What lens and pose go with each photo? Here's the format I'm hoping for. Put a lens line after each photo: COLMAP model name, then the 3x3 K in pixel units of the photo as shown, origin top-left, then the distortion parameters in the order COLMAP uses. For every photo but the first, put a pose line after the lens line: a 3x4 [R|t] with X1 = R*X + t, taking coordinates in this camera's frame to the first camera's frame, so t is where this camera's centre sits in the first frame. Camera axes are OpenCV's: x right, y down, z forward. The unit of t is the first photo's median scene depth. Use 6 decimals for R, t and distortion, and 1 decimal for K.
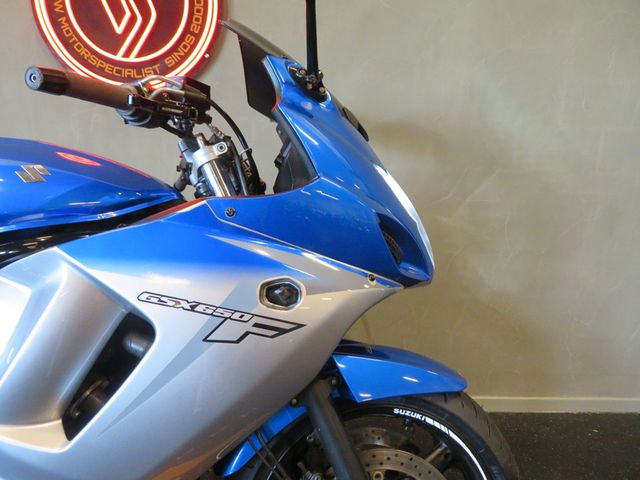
lens RADIAL K [[457.8, 0, 320.0], [0, 457.8, 240.0], [0, 0, 1]] dist [-0.006735, 0.000780]
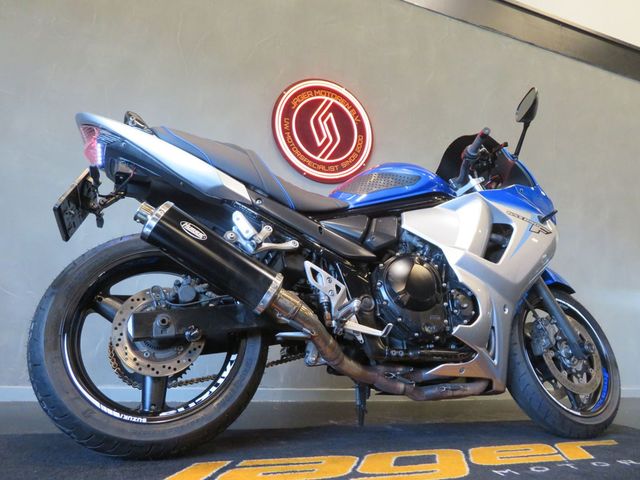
lens RADIAL K [[455.5, 0, 323.5], [0, 455.5, 240.8], [0, 0, 1]] dist [-0.011292, 0.000425]
pose [[0.937988, 0.078659, 0.337627, -1.739764], [0.054688, 0.928149, -0.368170, 0.909130], [-0.342328, 0.363803, 0.866291, -0.638303]]
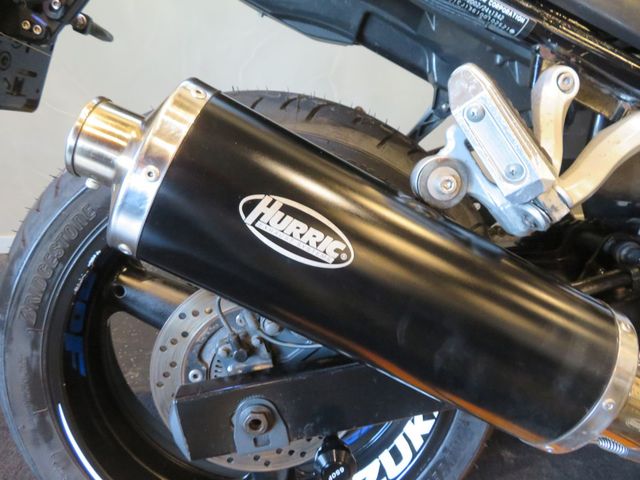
lens RADIAL K [[457.8, 0, 320.0], [0, 457.8, 240.0], [0, 0, 1]] dist [-0.006735, 0.000780]
pose [[0.998286, -0.055332, 0.019061, -1.633885], [0.047914, 0.959766, 0.276684, 0.253880], [-0.033604, -0.275297, 0.960772, 0.383705]]
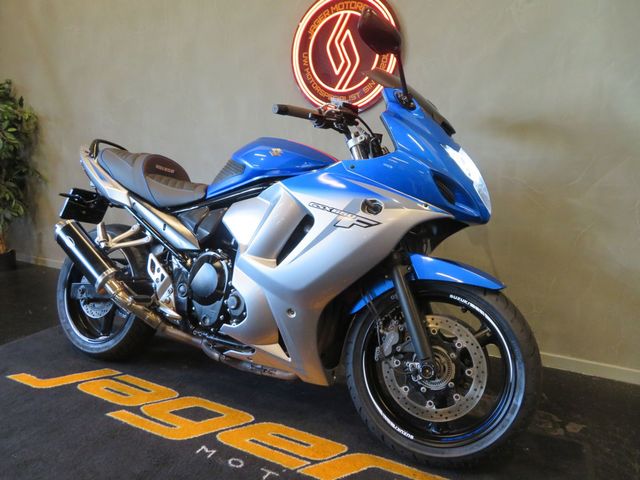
lens RADIAL K [[458.8, 0, 323.2], [0, 458.8, 240.1], [0, 0, 1]] dist [-0.002160, 0.000956]
pose [[0.874067, 0.069404, -0.480822, 0.576145], [-0.082433, 0.996579, -0.006002, 0.237871], [0.478760, 0.044882, 0.876798, -0.701604]]
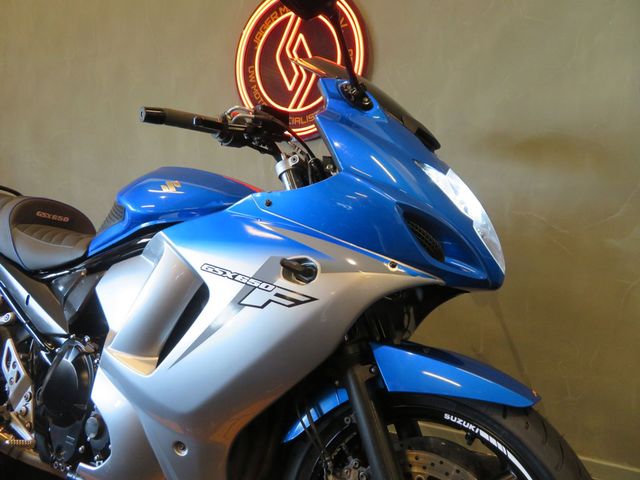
lens RADIAL K [[457.8, 0, 320.0], [0, 457.8, 240.0], [0, 0, 1]] dist [-0.006735, 0.000780]
pose [[0.870730, -0.002071, -0.491757, 0.433209], [-0.051927, 0.994013, -0.096131, 0.121933], [0.489012, 0.109240, 0.865410, 0.008920]]
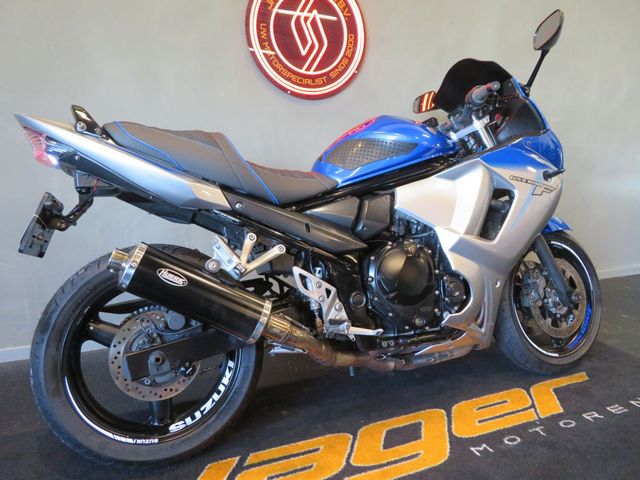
lens RADIAL K [[455.5, 0, 323.5], [0, 455.5, 240.8], [0, 0, 1]] dist [-0.011292, 0.000425]
pose [[0.936558, -0.093810, 0.337725, -1.668749], [0.100087, 0.994978, -0.001182, 0.278677], [-0.335918, 0.034909, 0.941244, -0.698428]]
